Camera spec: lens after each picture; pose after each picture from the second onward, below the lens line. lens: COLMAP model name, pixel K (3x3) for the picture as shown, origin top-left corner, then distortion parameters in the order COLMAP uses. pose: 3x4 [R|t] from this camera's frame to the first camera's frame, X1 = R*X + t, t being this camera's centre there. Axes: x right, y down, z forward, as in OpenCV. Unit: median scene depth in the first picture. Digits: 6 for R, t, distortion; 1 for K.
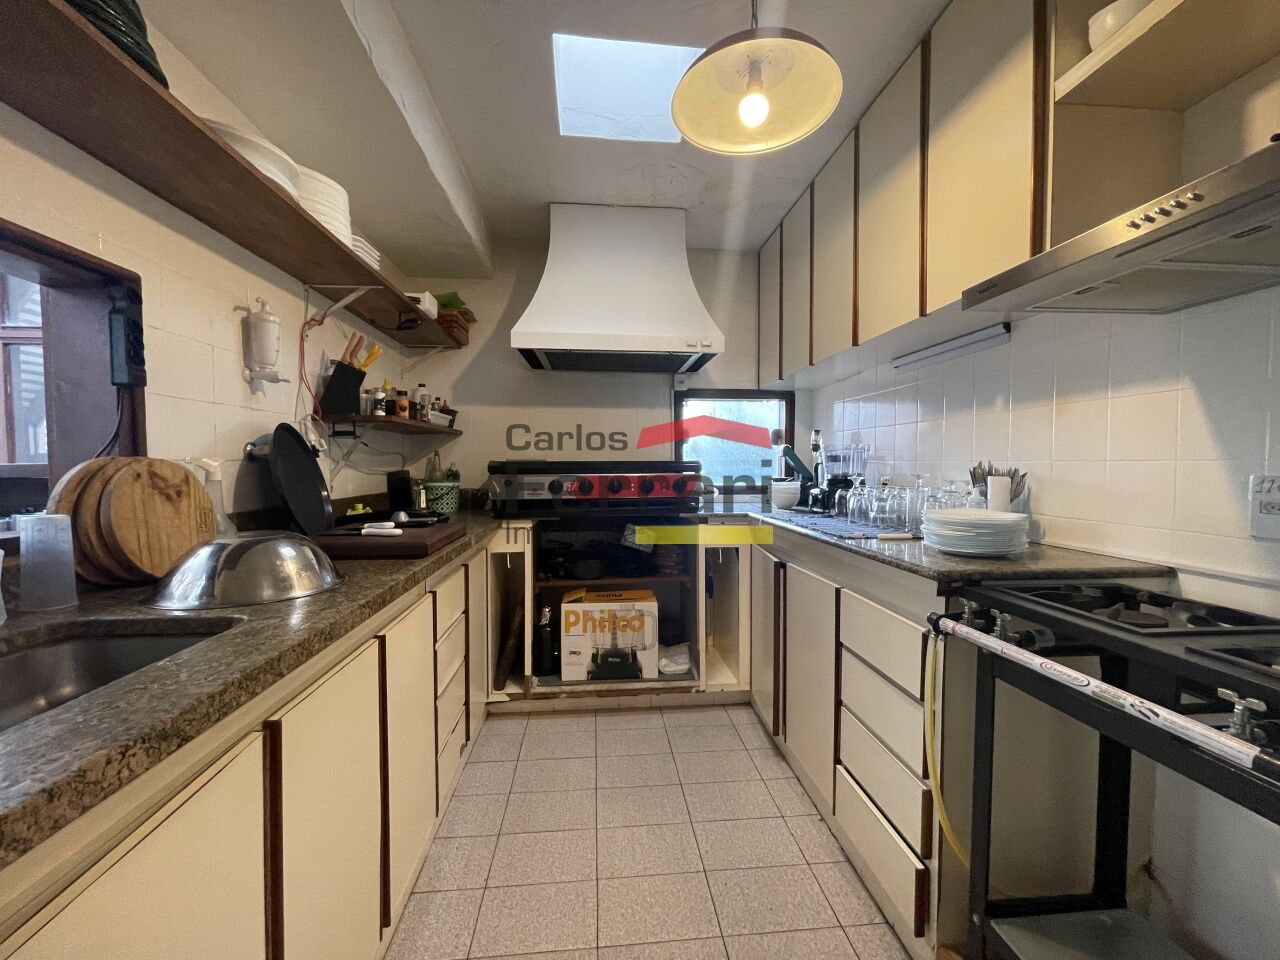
lens RADIAL K [[519.8, 0, 640.0], [0, 519.8, 480.0], [0, 0, 1]] dist [0.003041, 0.000741]
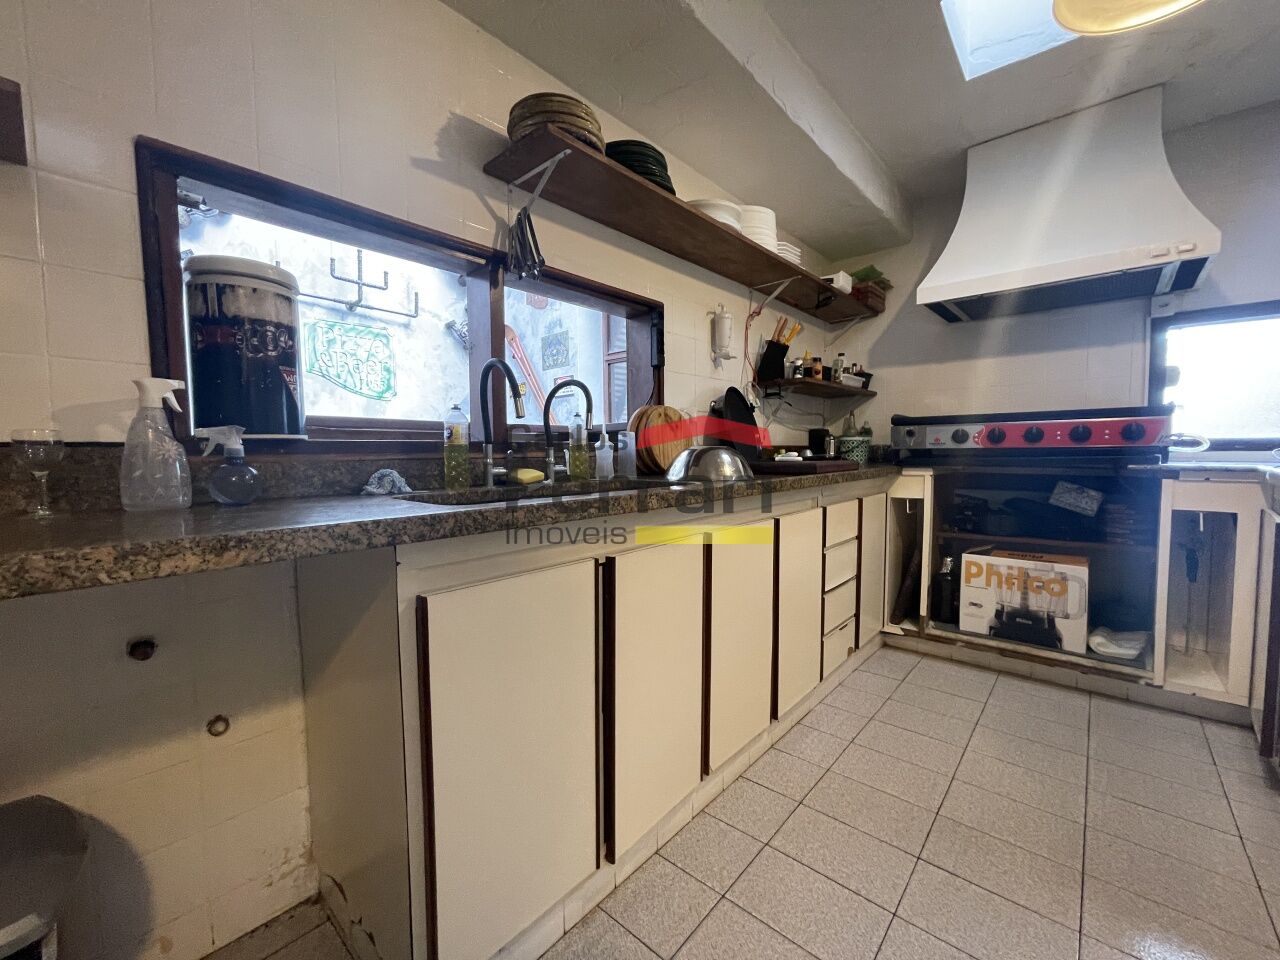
lens RADIAL K [[519.8, 0, 640.0], [0, 519.8, 480.0], [0, 0, 1]] dist [0.003041, 0.000741]
pose [[0.685610, 0.040831, -0.726823, 0.147376], [-0.018768, 0.999085, 0.038423, 0.070643], [0.727727, -0.012702, 0.685749, -0.137773]]
